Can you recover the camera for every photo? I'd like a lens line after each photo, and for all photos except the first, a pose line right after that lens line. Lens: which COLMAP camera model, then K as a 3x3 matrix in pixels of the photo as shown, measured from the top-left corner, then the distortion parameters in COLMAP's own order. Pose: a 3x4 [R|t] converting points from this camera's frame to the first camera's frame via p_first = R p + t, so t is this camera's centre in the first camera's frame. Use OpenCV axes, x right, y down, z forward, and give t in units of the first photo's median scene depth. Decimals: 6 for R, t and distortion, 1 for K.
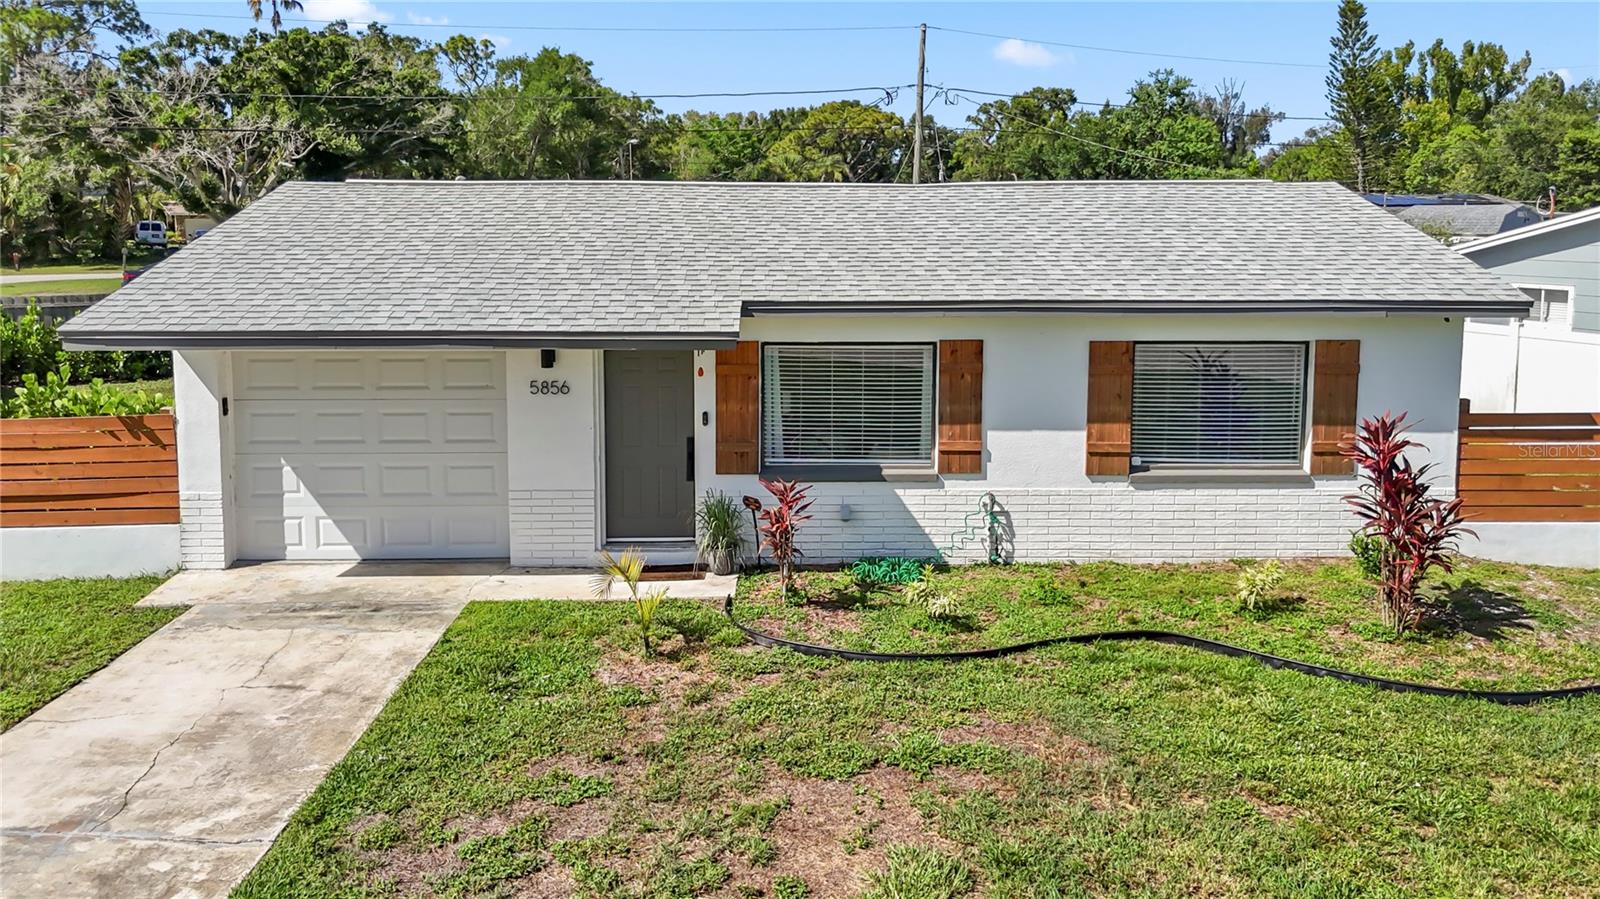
lens RADIAL K [[1214.3, 0, 804.6], [0, 1214.3, 352.4], [0, 0, 1]] dist [0.055575, -0.054317]
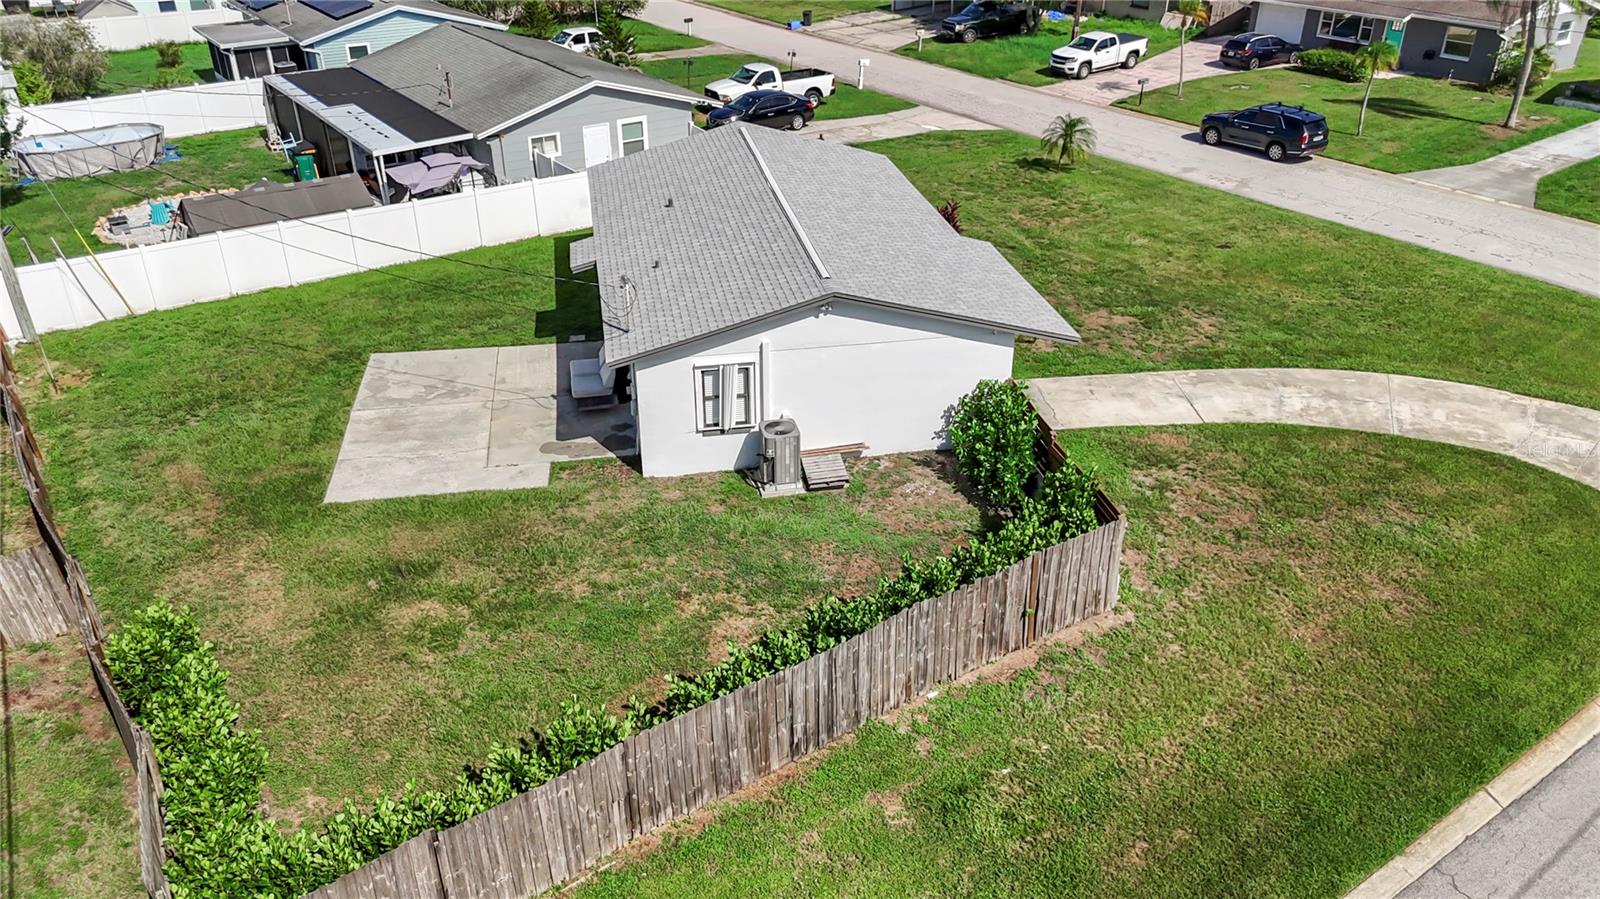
lens RADIAL K [[1193.7, 0, 802.3], [0, 1193.7, 441.1], [0, 0, 1]] dist [0.061796, -0.054764]
pose [[-0.166223, -0.473629, 0.864896, -1.294416], [0.117748, 0.861289, 0.494283, -0.519871], [-0.979033, 0.184001, -0.087397, 0.875462]]
